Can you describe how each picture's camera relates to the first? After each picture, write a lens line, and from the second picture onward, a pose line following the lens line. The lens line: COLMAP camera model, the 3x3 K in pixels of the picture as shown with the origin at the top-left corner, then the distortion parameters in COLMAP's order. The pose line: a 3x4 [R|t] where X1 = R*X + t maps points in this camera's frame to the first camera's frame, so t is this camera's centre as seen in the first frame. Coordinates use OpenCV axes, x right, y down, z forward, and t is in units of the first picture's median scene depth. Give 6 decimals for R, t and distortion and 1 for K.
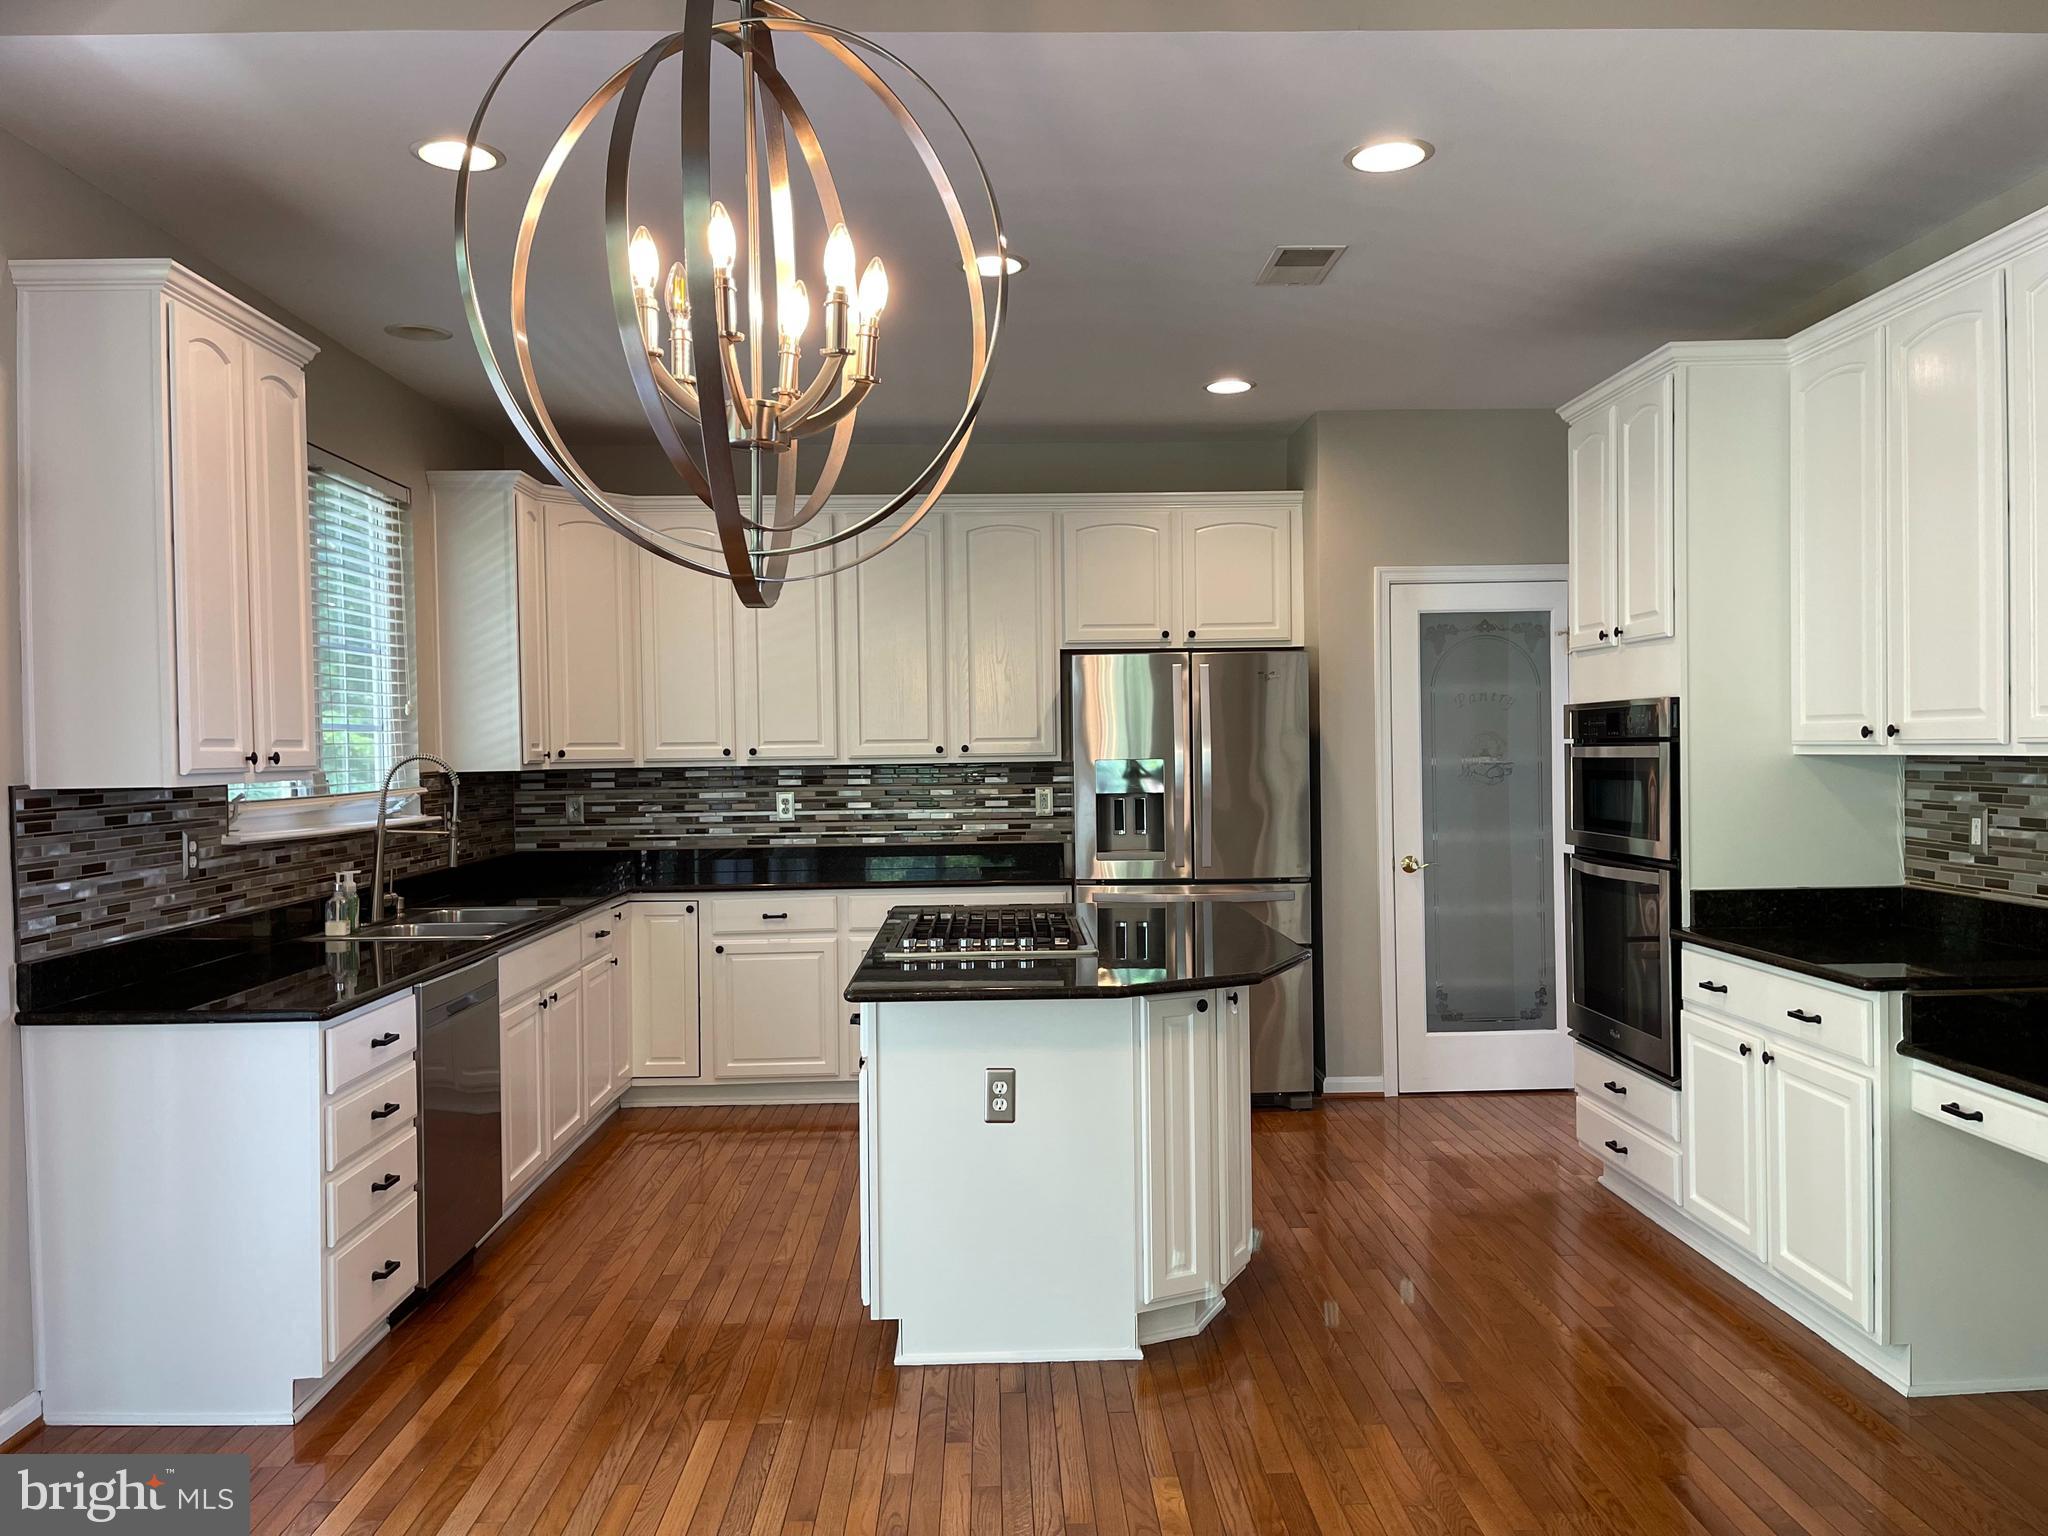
lens RADIAL K [[1542.5, 0, 1032.4], [0, 1542.5, 775.7], [0, 0, 1]] dist [0.062783, -0.075841]
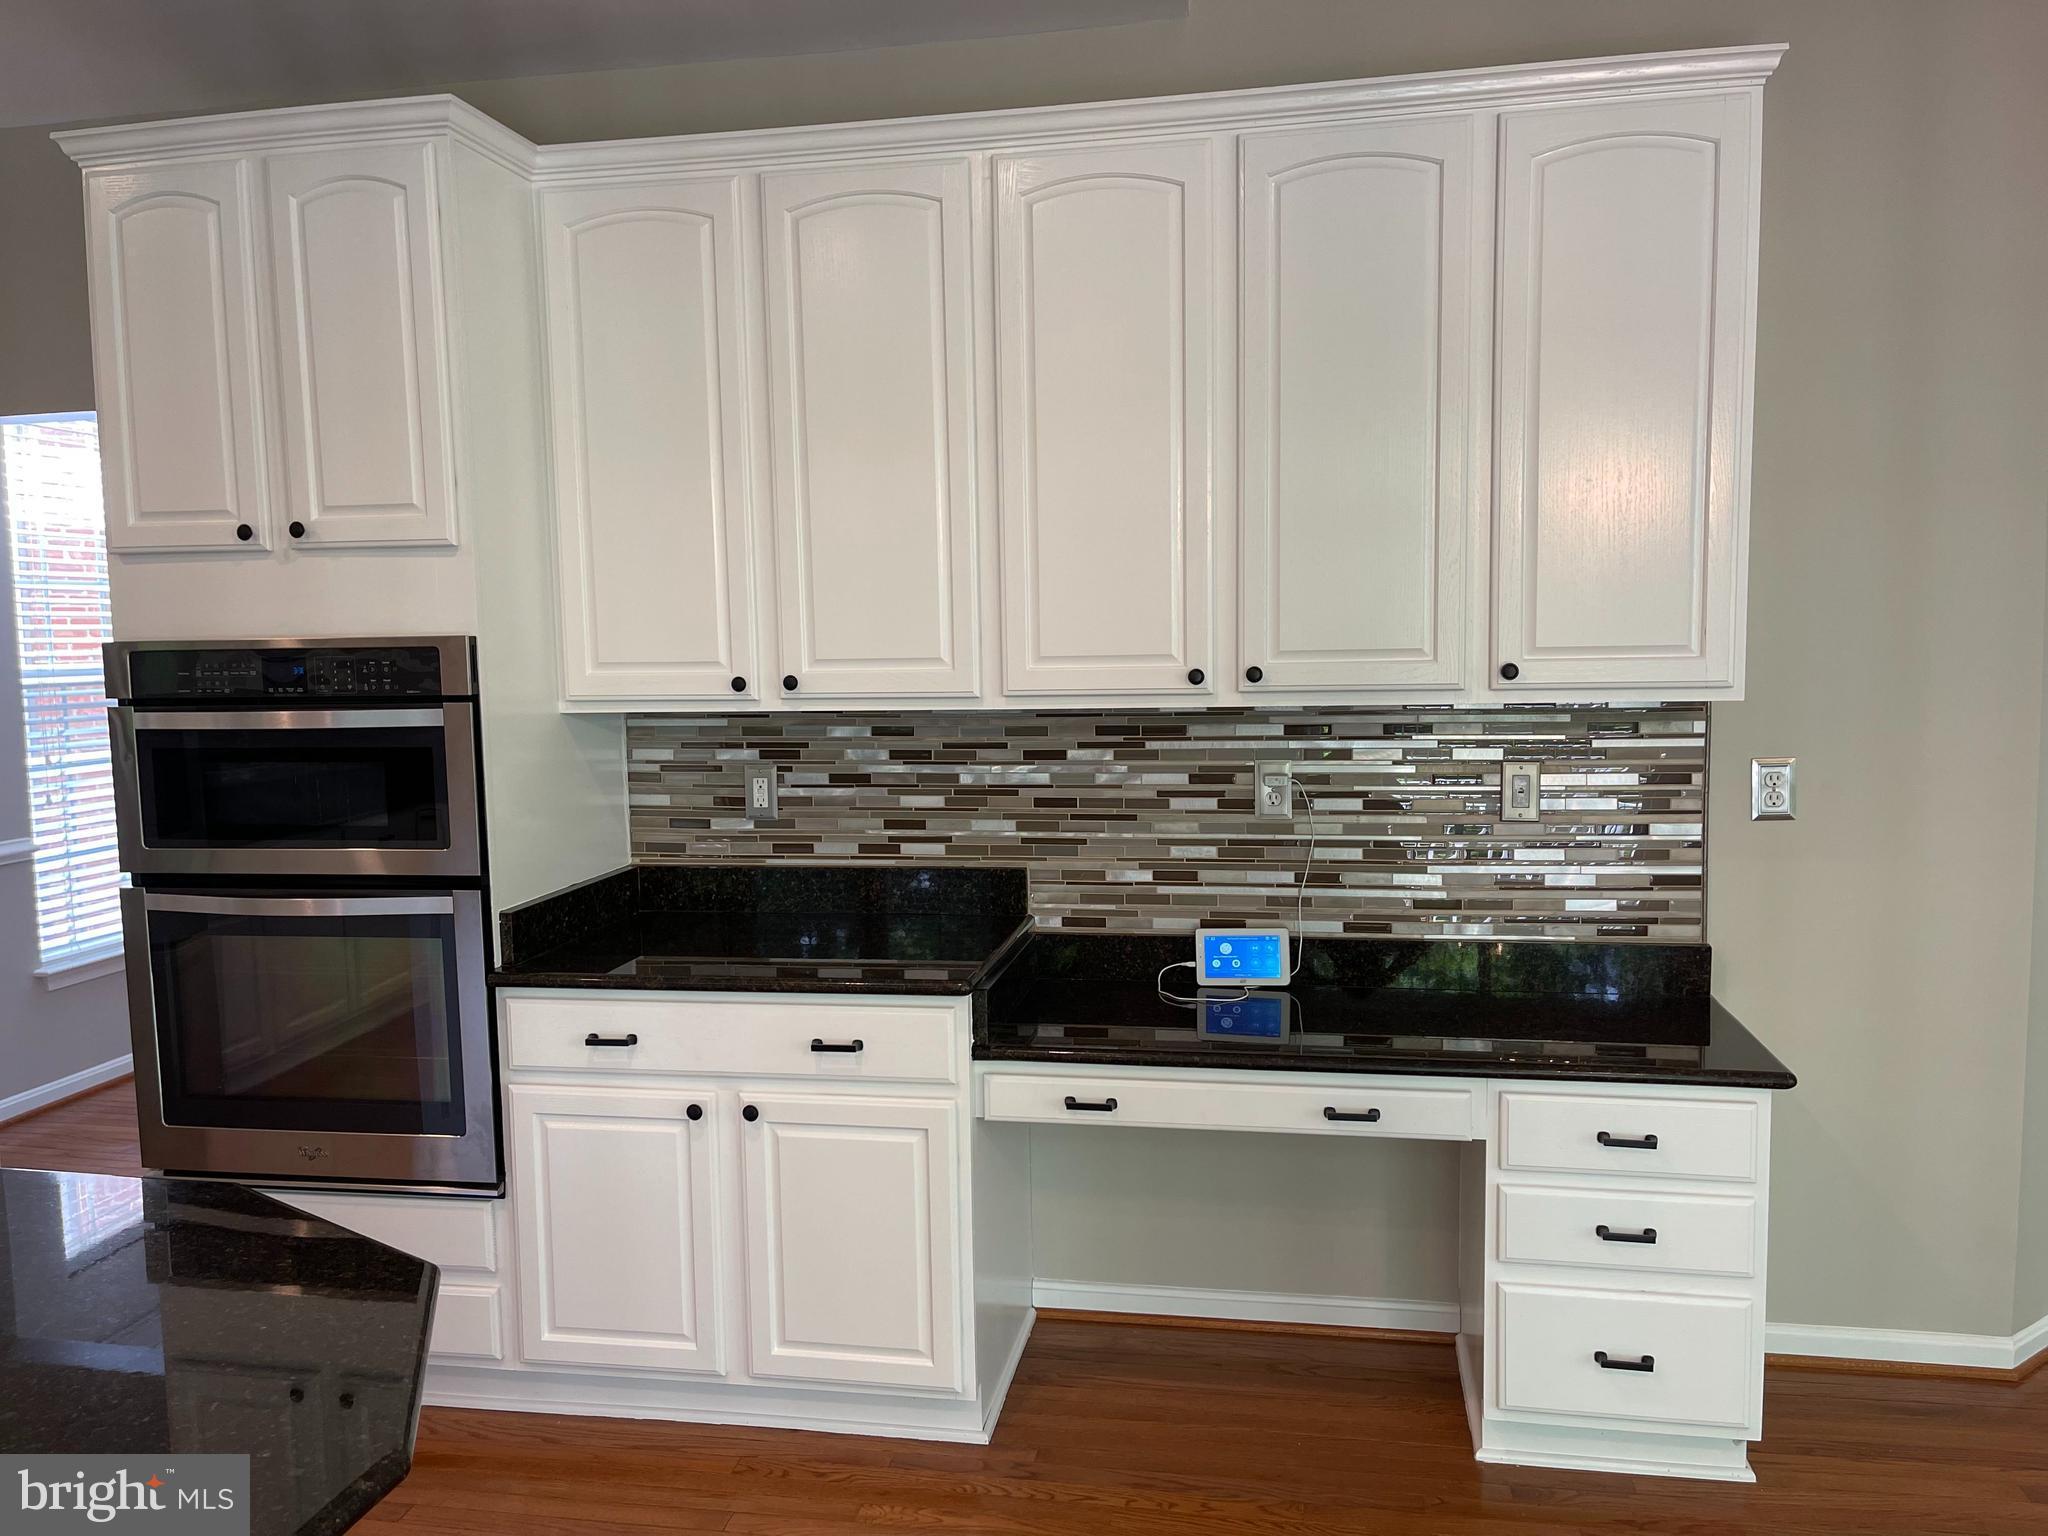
lens RADIAL K [[1542.5, 0, 1038.8], [0, 1542.5, 773.6], [0, 0, 1]] dist [0.062783, -0.075841]
pose [[0.205056, -0.080299, 0.975451, -0.196871], [0.033264, 0.996625, 0.075050, -0.032341], [-0.978185, 0.017058, 0.207035, 0.600057]]
